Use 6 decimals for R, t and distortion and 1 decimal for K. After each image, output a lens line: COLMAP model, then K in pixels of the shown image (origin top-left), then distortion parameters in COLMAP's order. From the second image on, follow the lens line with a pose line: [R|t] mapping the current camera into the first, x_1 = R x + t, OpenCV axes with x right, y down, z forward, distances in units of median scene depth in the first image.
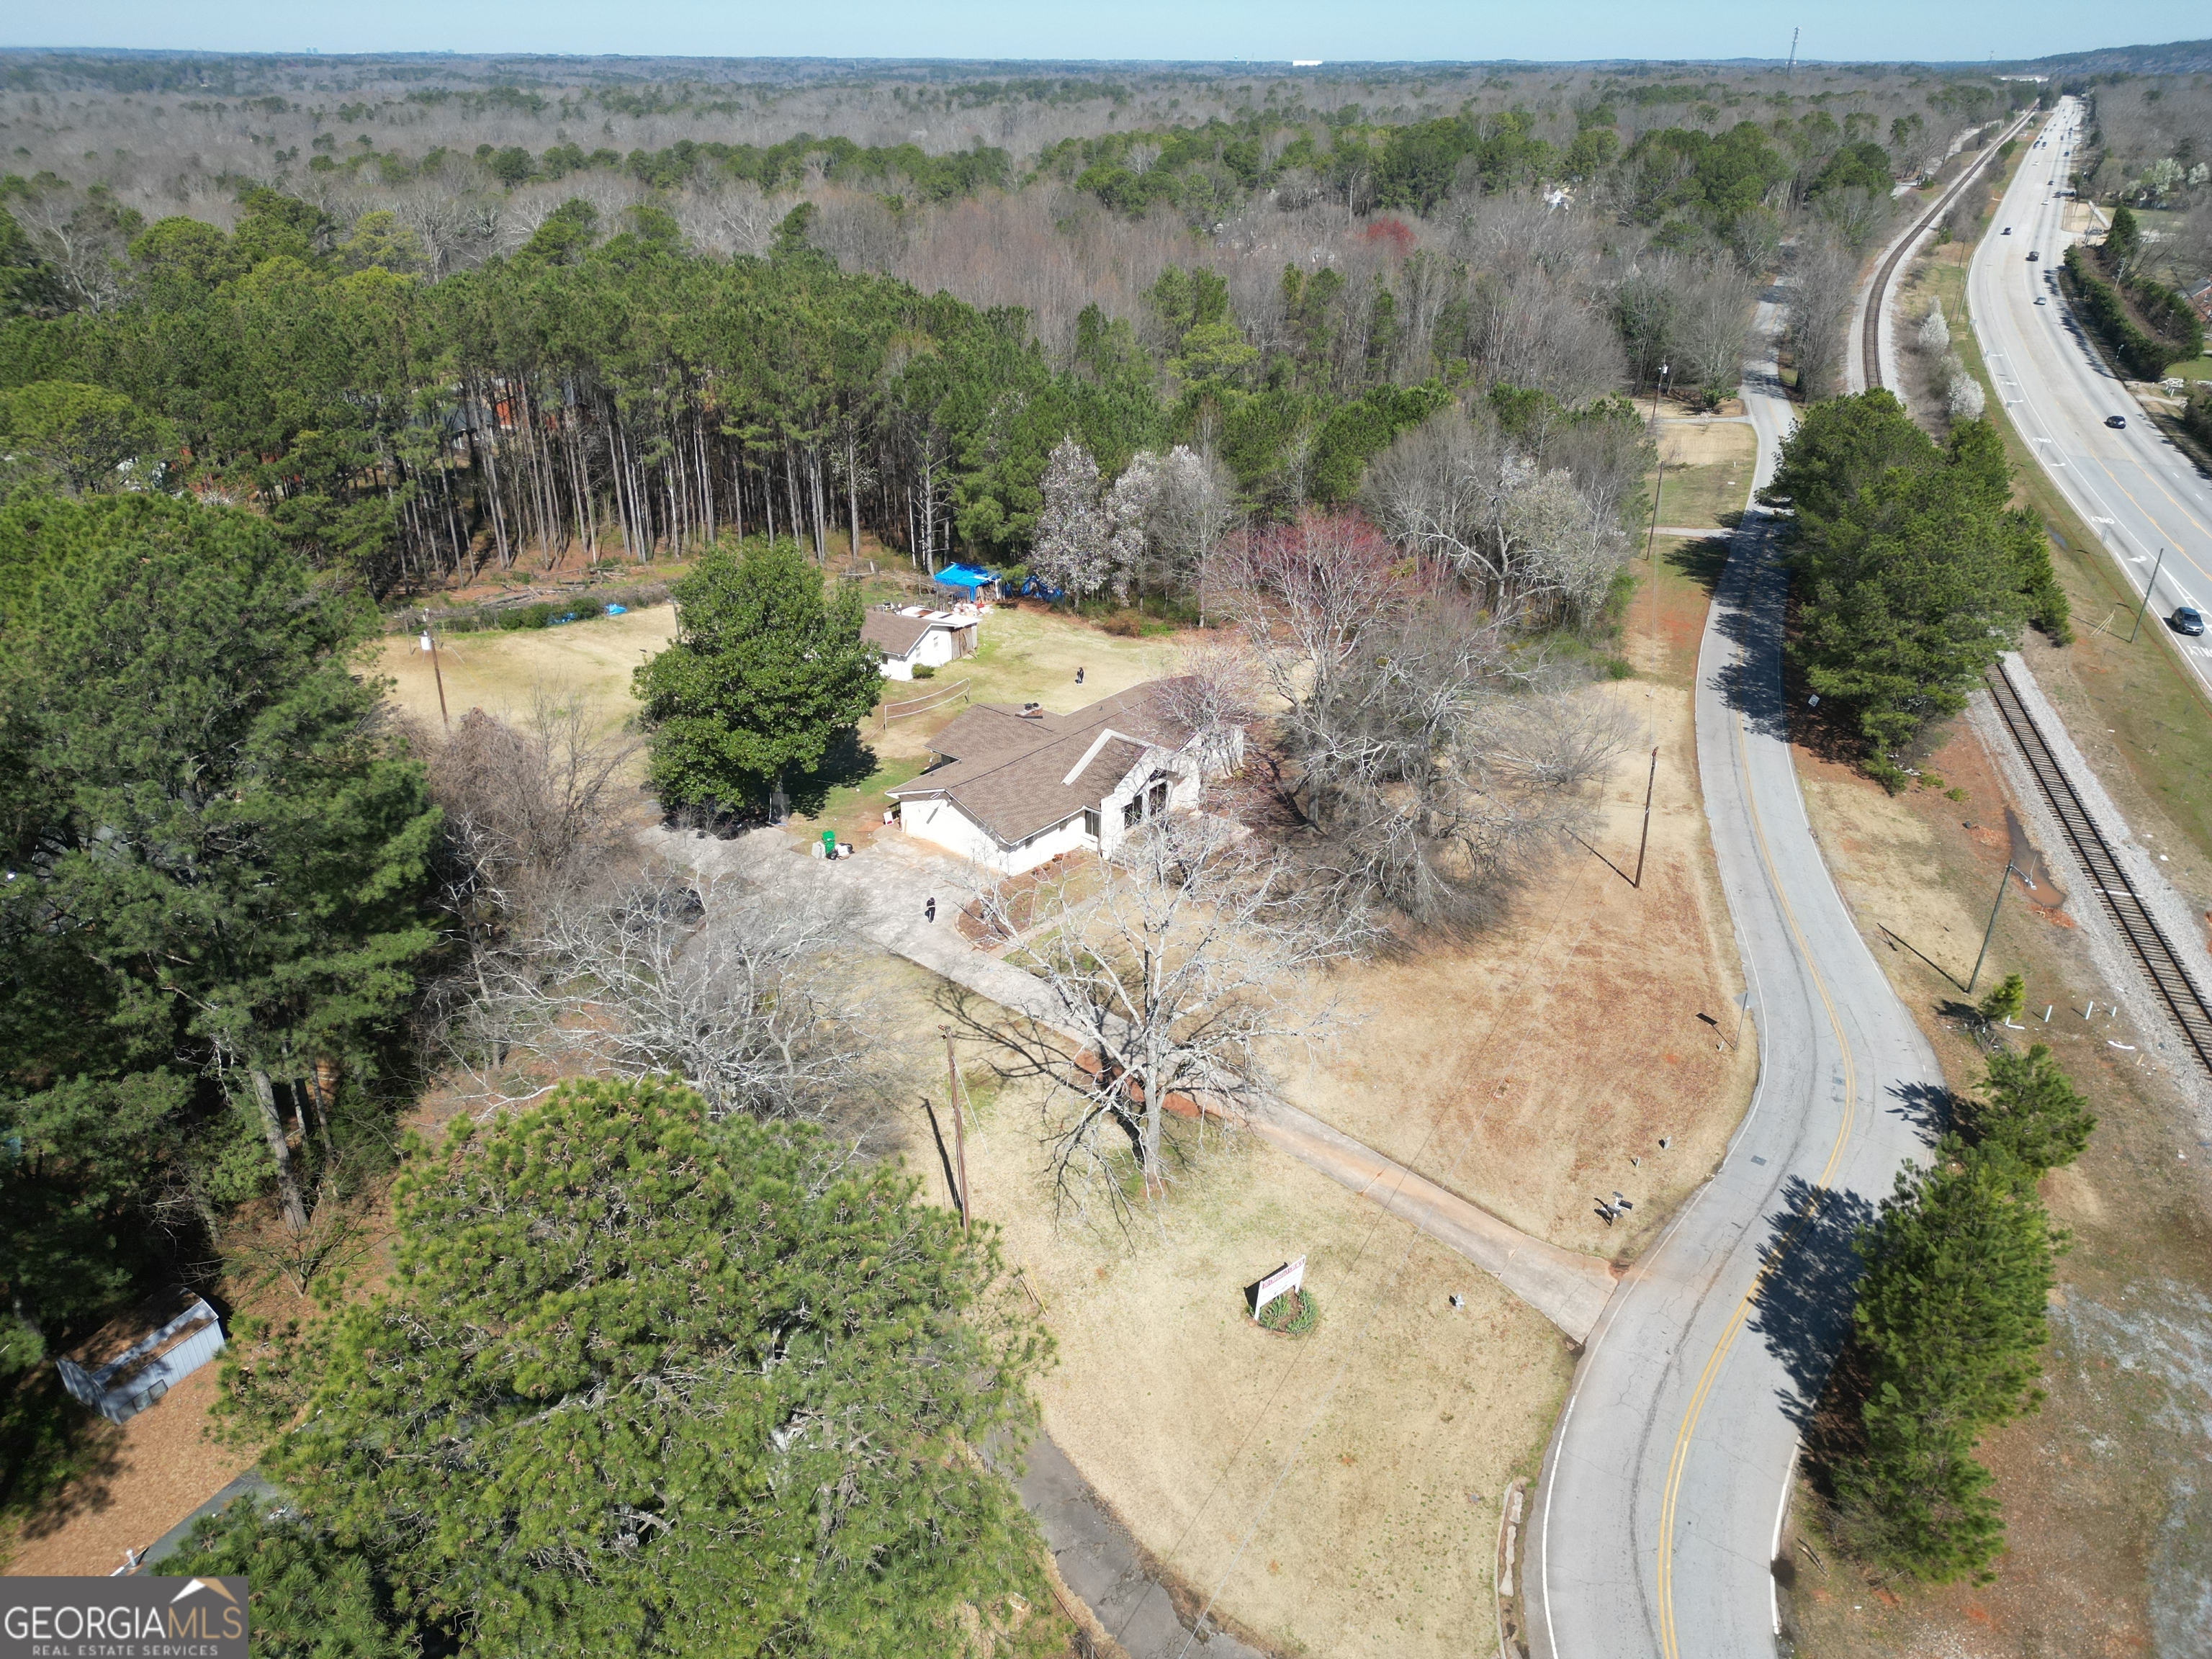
lens RADIAL K [[1517.2, 0, 1106.0], [0, 1517.2, 829.5], [0, 0, 1]] dist [0.092066, -0.079780]
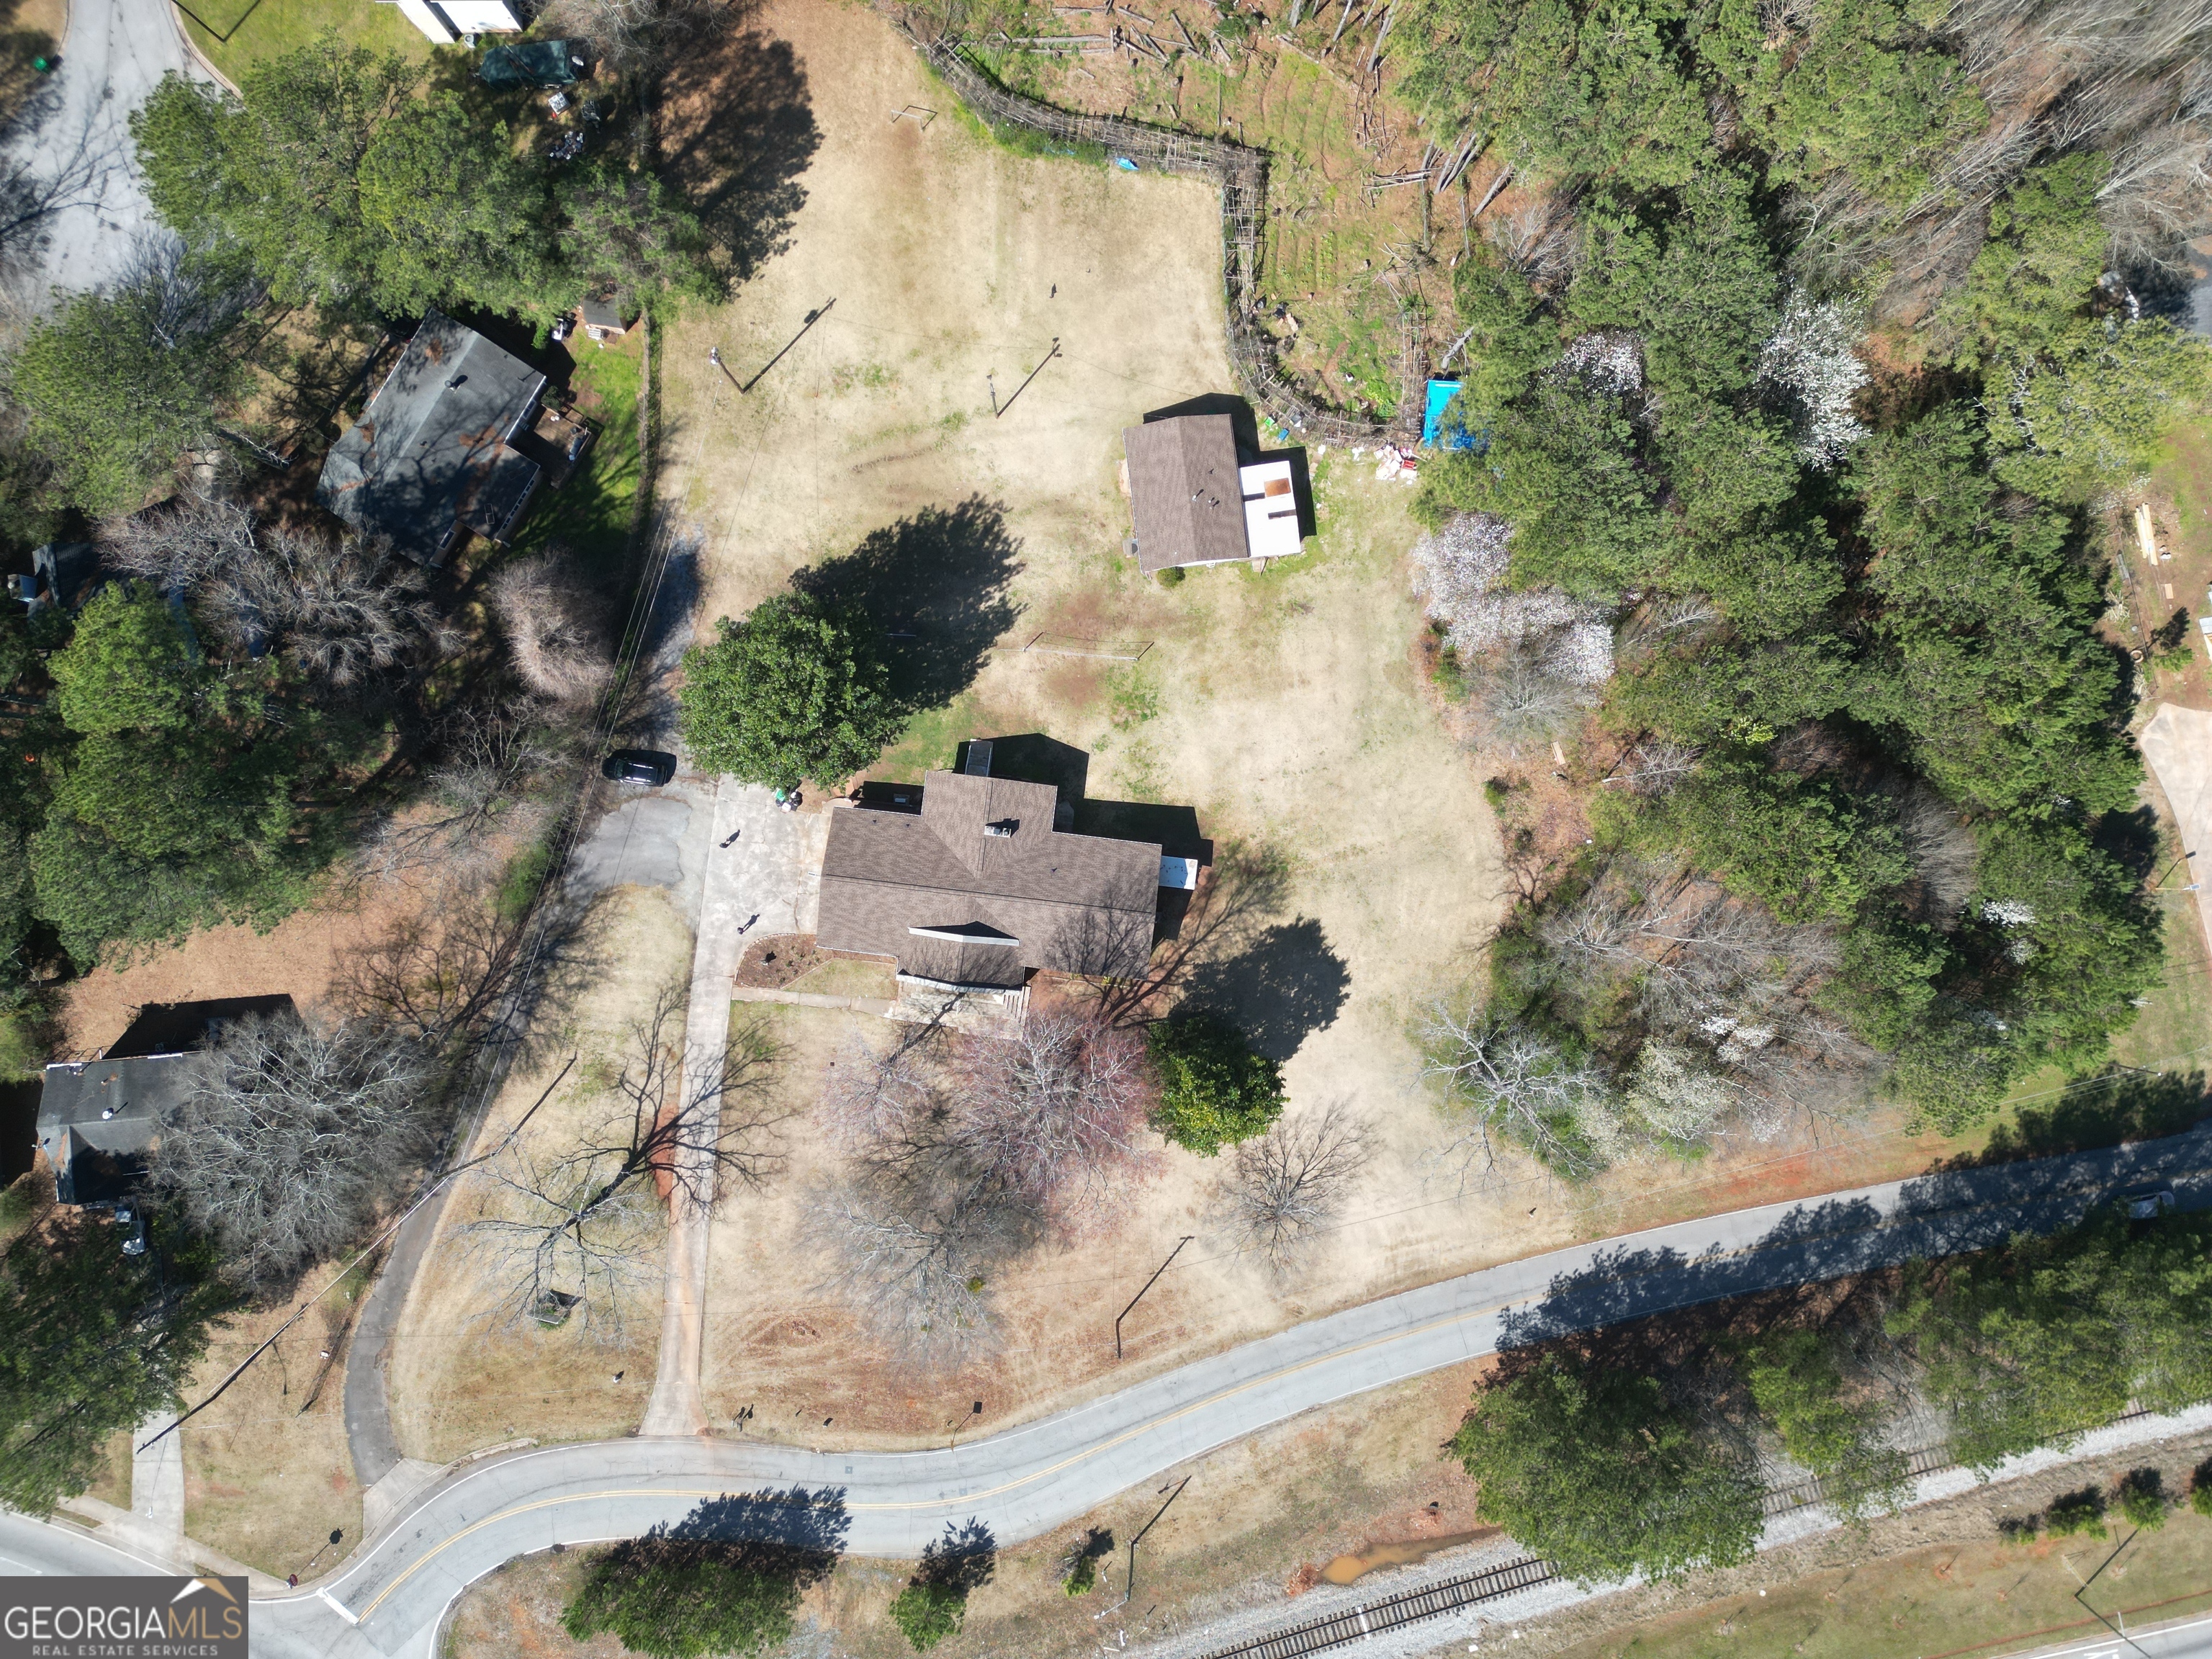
lens RADIAL K [[1517.2, 0, 1106.0], [0, 1517.2, 829.5], [0, 0, 1]] dist [0.092066, -0.079780]
pose [[0.547788, 0.836465, -0.015974, 0.010893], [-0.383729, 0.268174, 0.883648, -1.029195], [0.743425, -0.477922, 0.467879, 0.491257]]
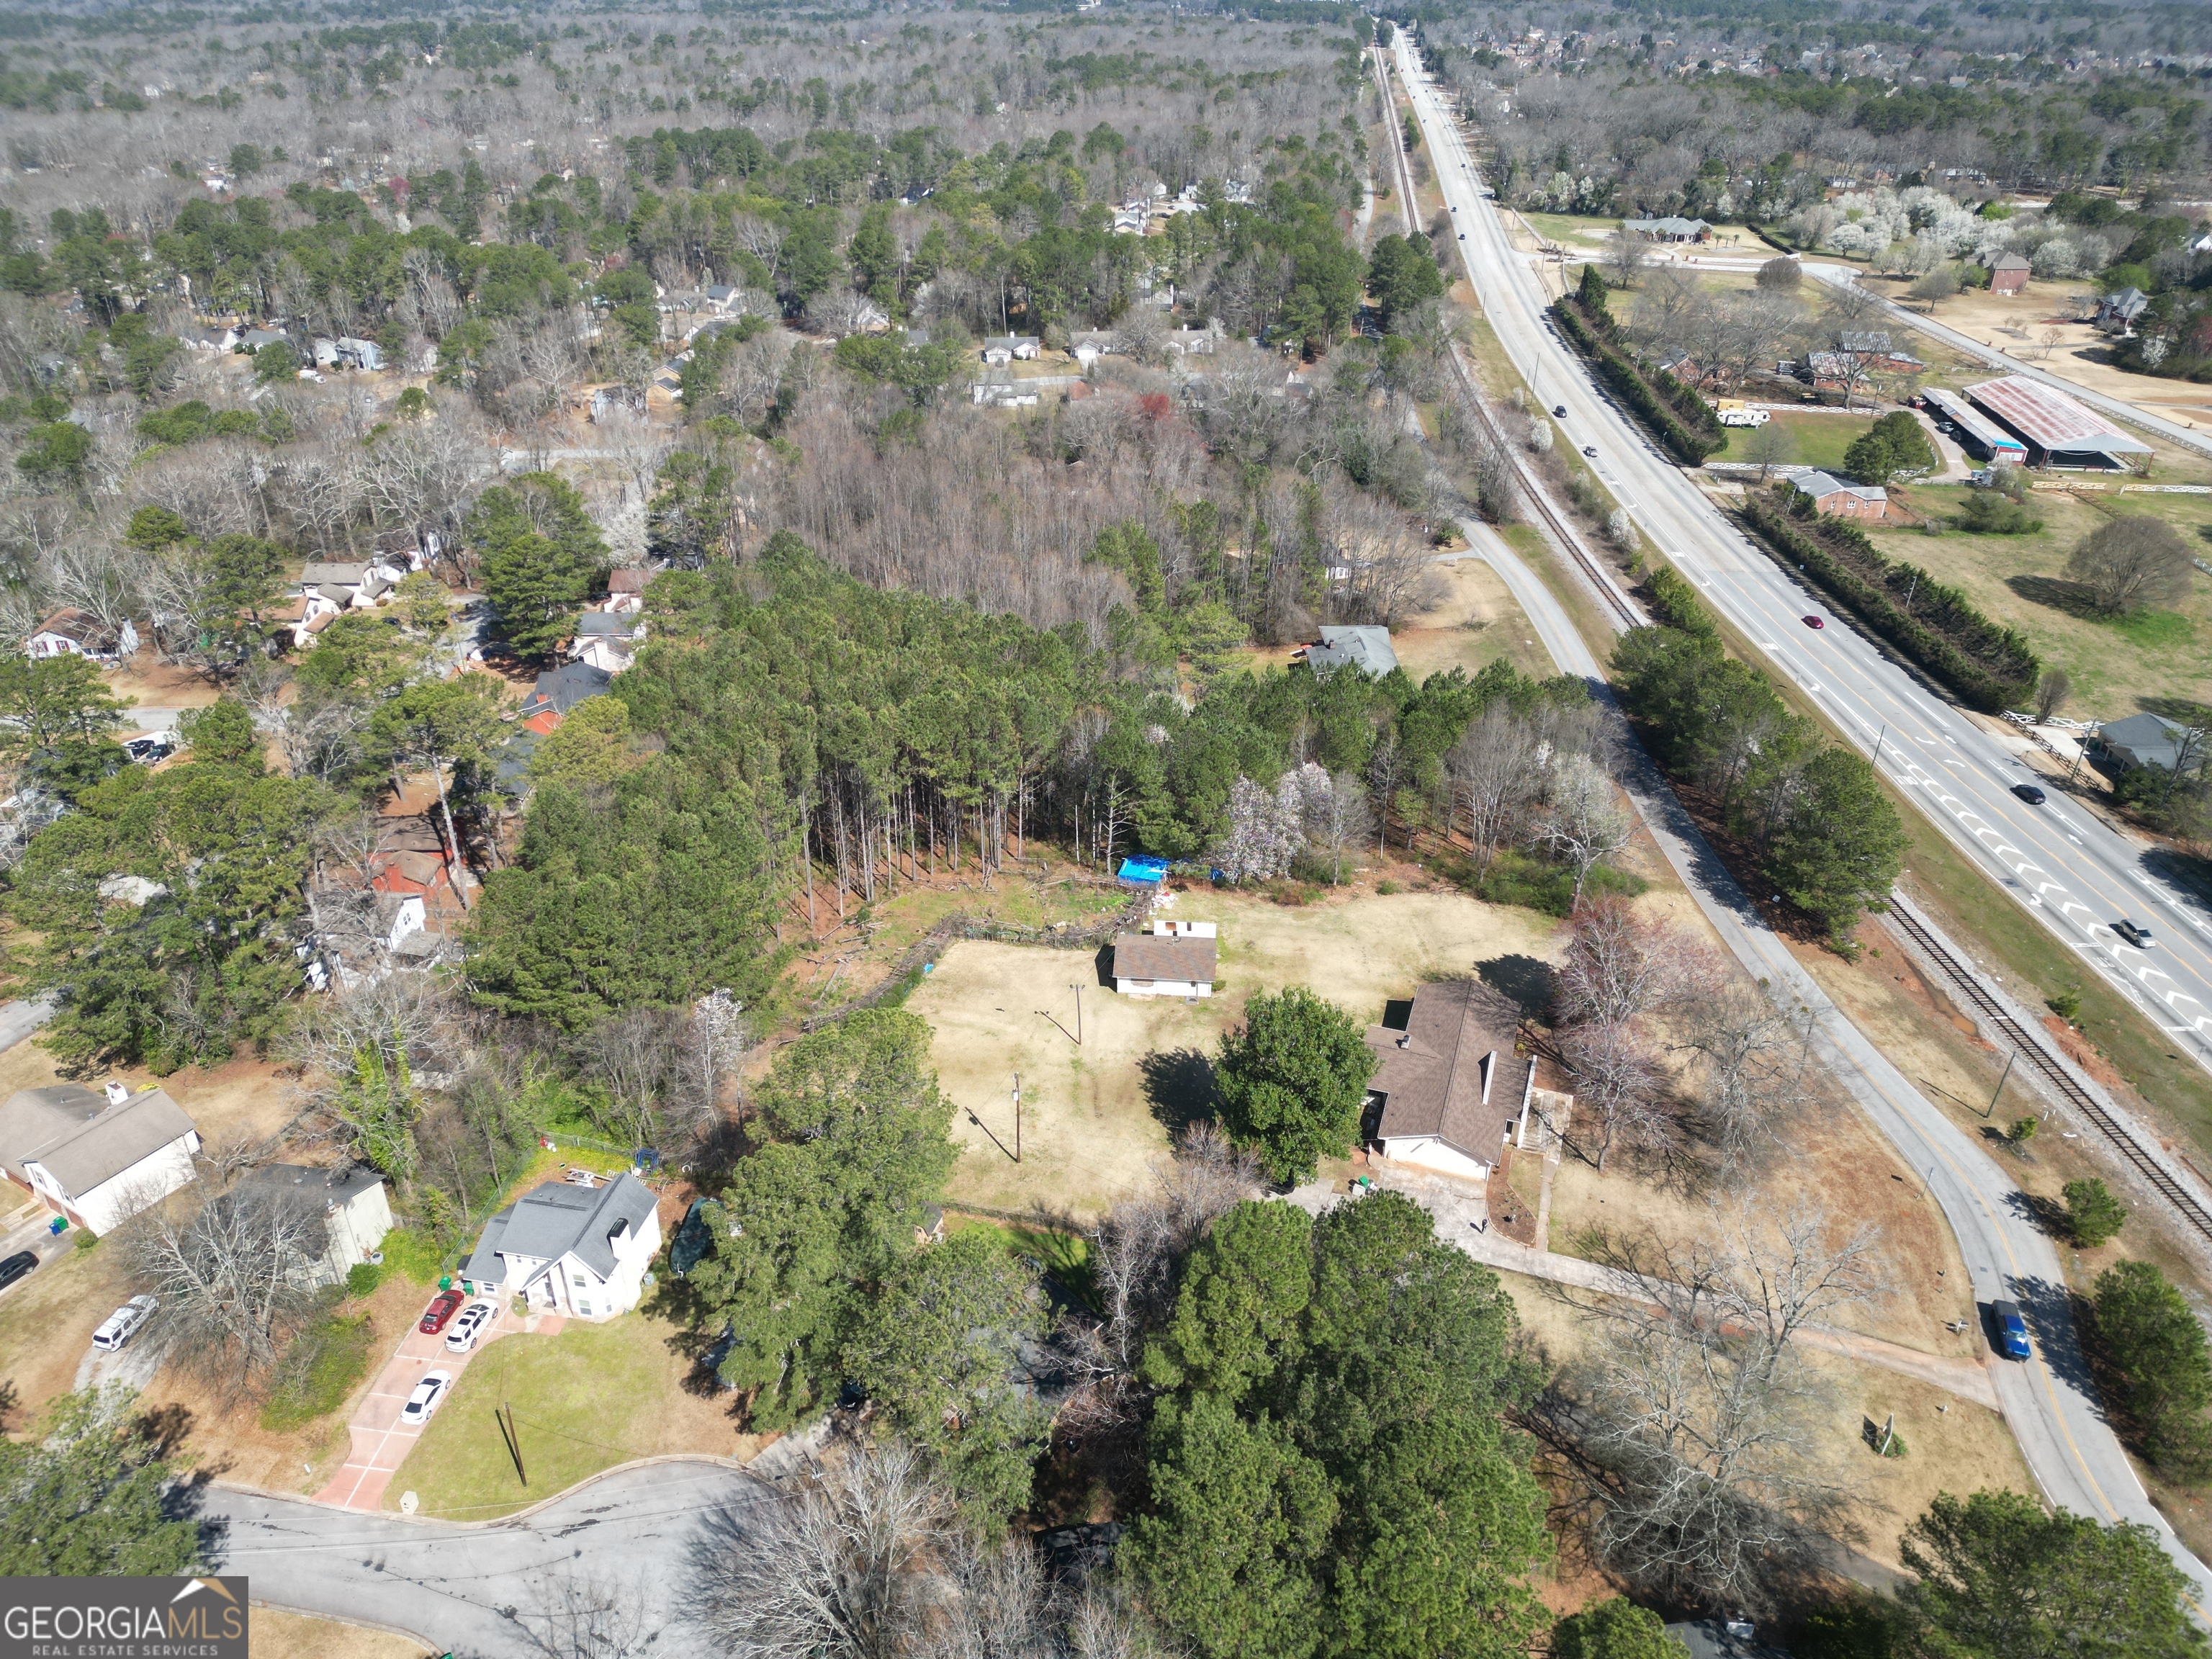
lens RADIAL K [[1517.2, 0, 1106.0], [0, 1517.2, 829.5], [0, 0, 1]] dist [0.092066, -0.079780]
pose [[0.932200, -0.184935, 0.311131, -0.691900], [0.166444, 0.982361, 0.085220, -0.423668], [-0.321403, -0.027656, 0.946538, -0.280404]]
